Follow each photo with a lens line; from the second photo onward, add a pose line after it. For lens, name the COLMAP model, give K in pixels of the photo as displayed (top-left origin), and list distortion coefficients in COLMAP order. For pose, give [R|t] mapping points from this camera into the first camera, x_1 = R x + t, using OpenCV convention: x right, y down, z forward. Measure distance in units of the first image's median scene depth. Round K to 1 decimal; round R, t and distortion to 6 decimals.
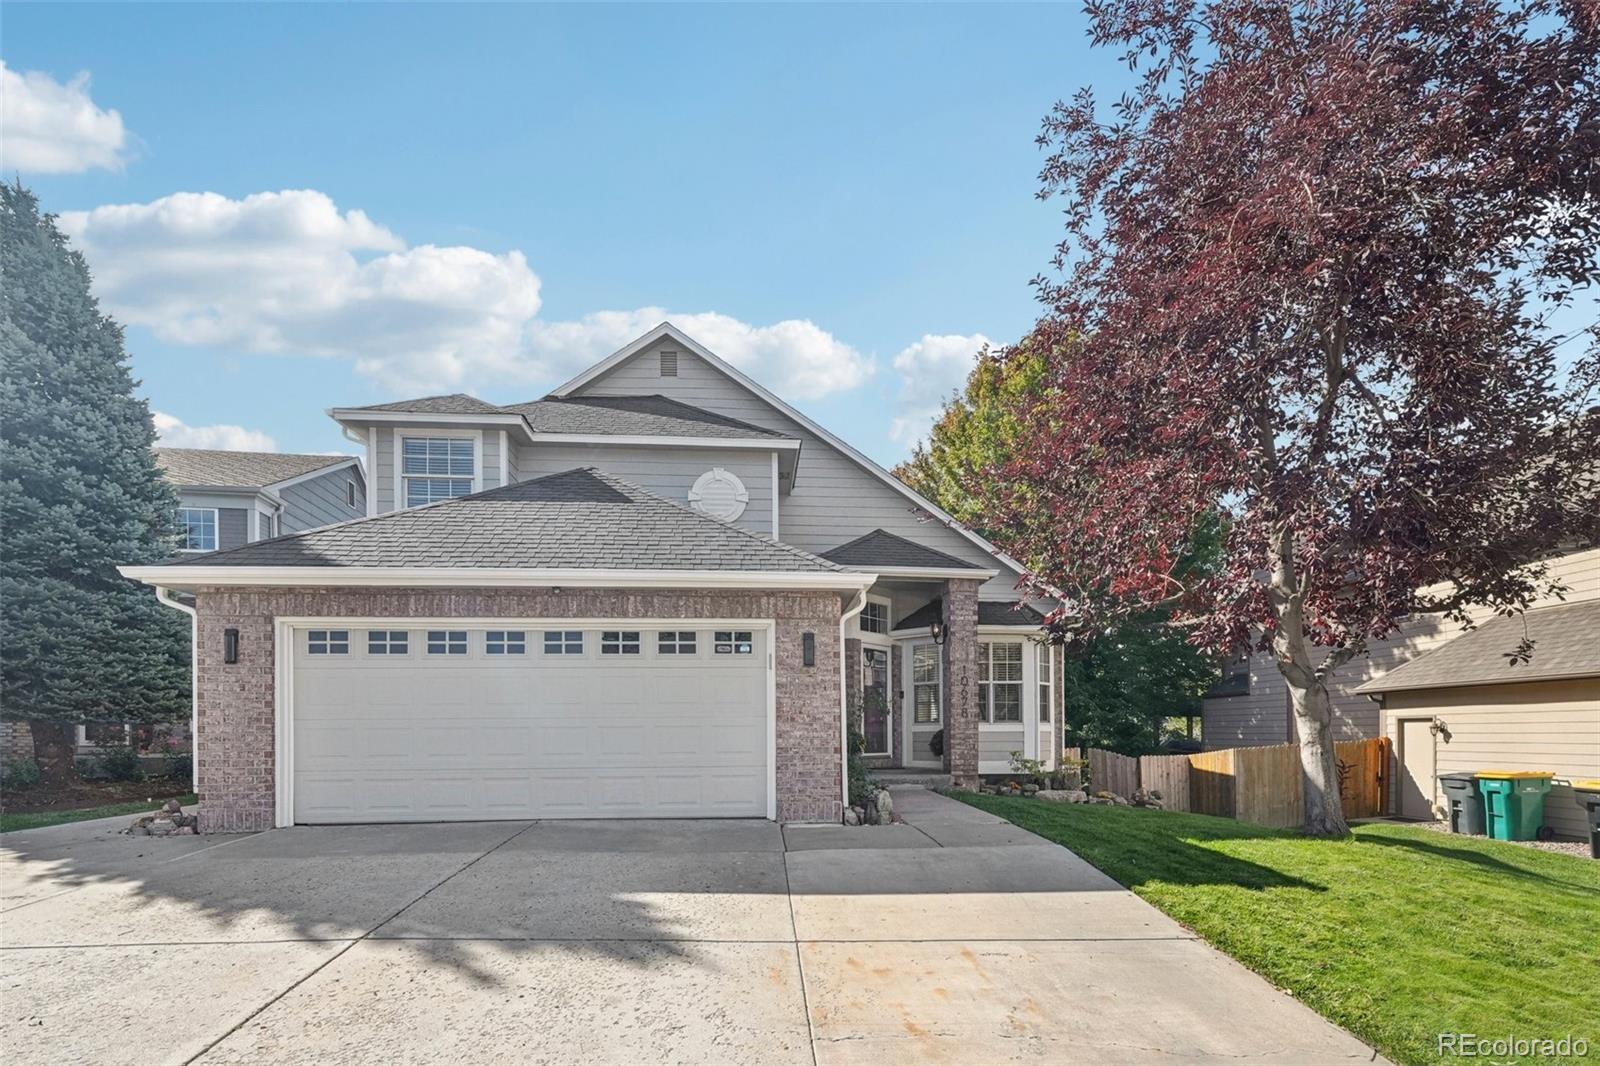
lens RADIAL K [[688.5, 0, 806.0], [0, 688.5, 525.2], [0, 0, 1]] dist [-0.000736, 0.000434]
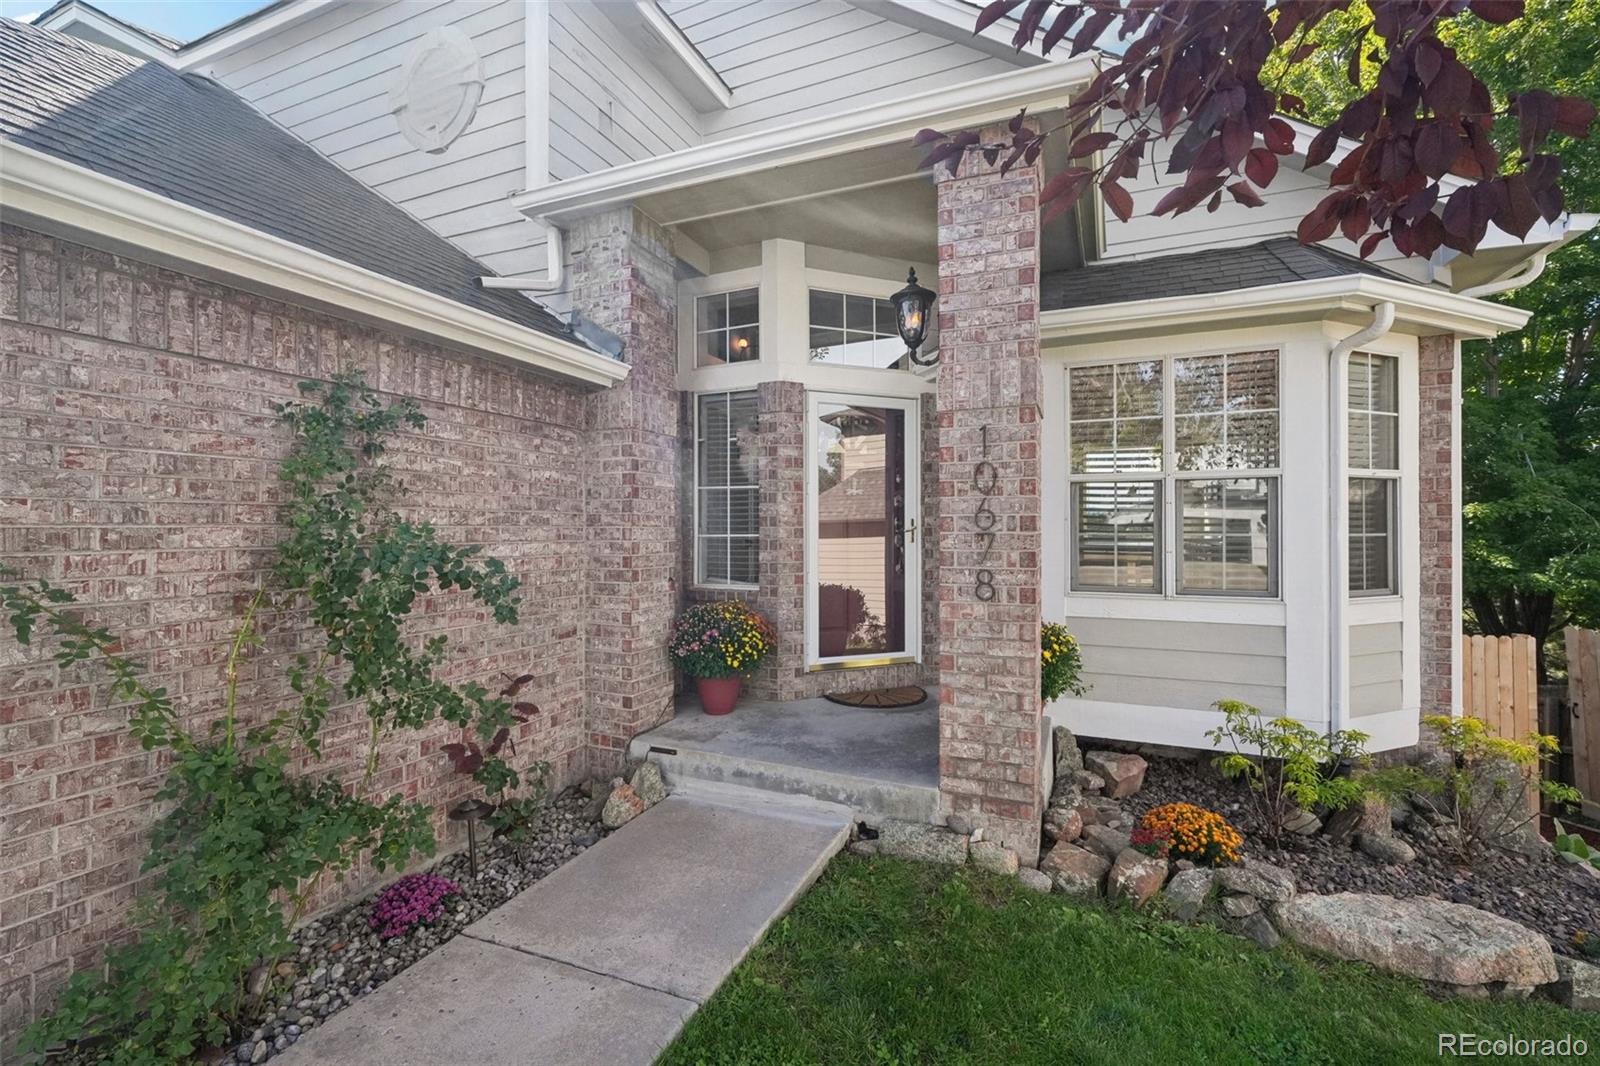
lens RADIAL K [[688.5, 0, 806.0], [0, 688.5, 525.2], [0, 0, 1]] dist [-0.000736, 0.000434]
pose [[0.907044, -0.064090, -0.416129, 0.279174], [0.150734, 0.972268, 0.178814, 0.183793], [0.393129, -0.224917, 0.891550, 0.713278]]
